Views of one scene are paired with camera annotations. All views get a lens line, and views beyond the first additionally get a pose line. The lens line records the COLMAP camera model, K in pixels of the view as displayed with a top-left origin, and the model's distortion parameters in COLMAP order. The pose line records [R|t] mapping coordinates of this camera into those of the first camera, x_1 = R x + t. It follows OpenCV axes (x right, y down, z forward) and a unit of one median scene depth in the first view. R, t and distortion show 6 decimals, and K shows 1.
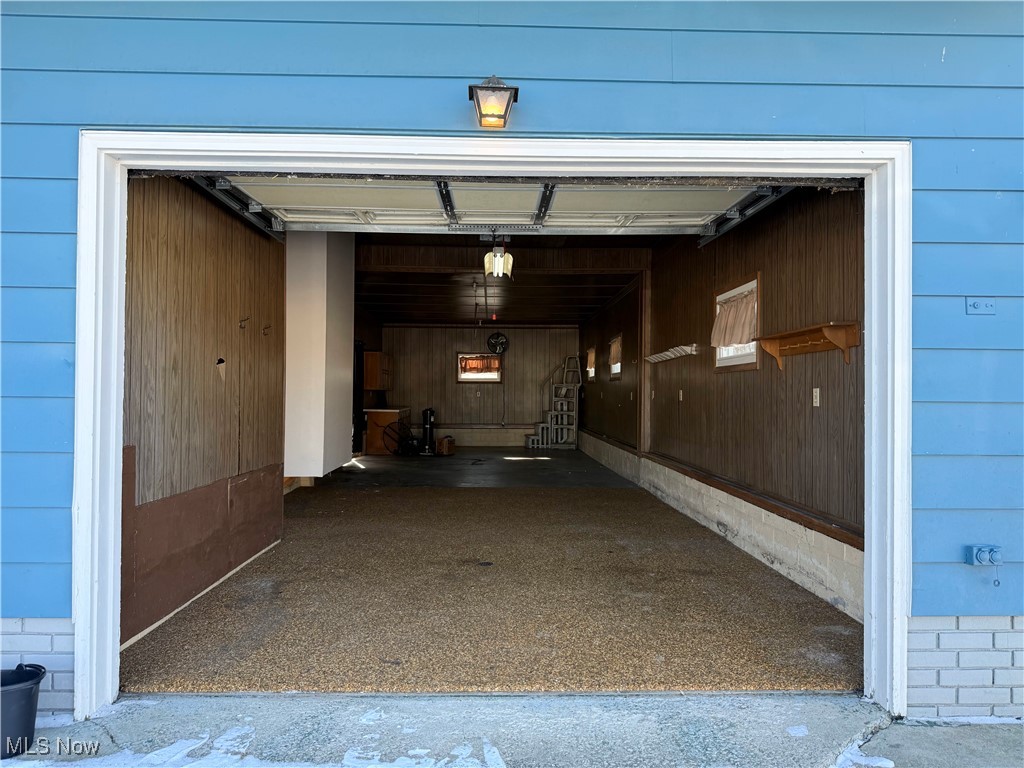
lens RADIAL K [[720.8, 0, 512.0], [0, 720.8, 384.0], [0, 0, 1]] dist [0.036634, -0.049611]
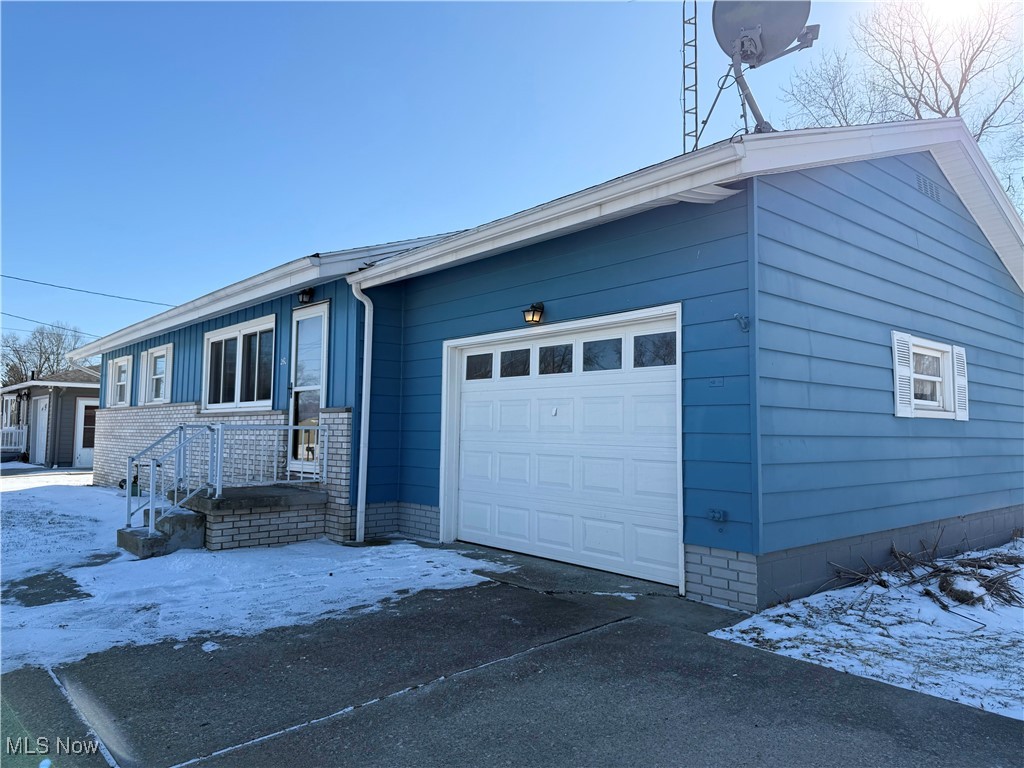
lens RADIAL K [[720.8, 0, 512.0], [0, 720.8, 384.0], [0, 0, 1]] dist [0.036634, -0.049611]
pose [[0.629273, -0.053654, -0.775330, 1.772709], [0.002653, 0.997757, -0.066894, 0.021397], [0.777180, 0.040037, 0.628003, -0.593518]]
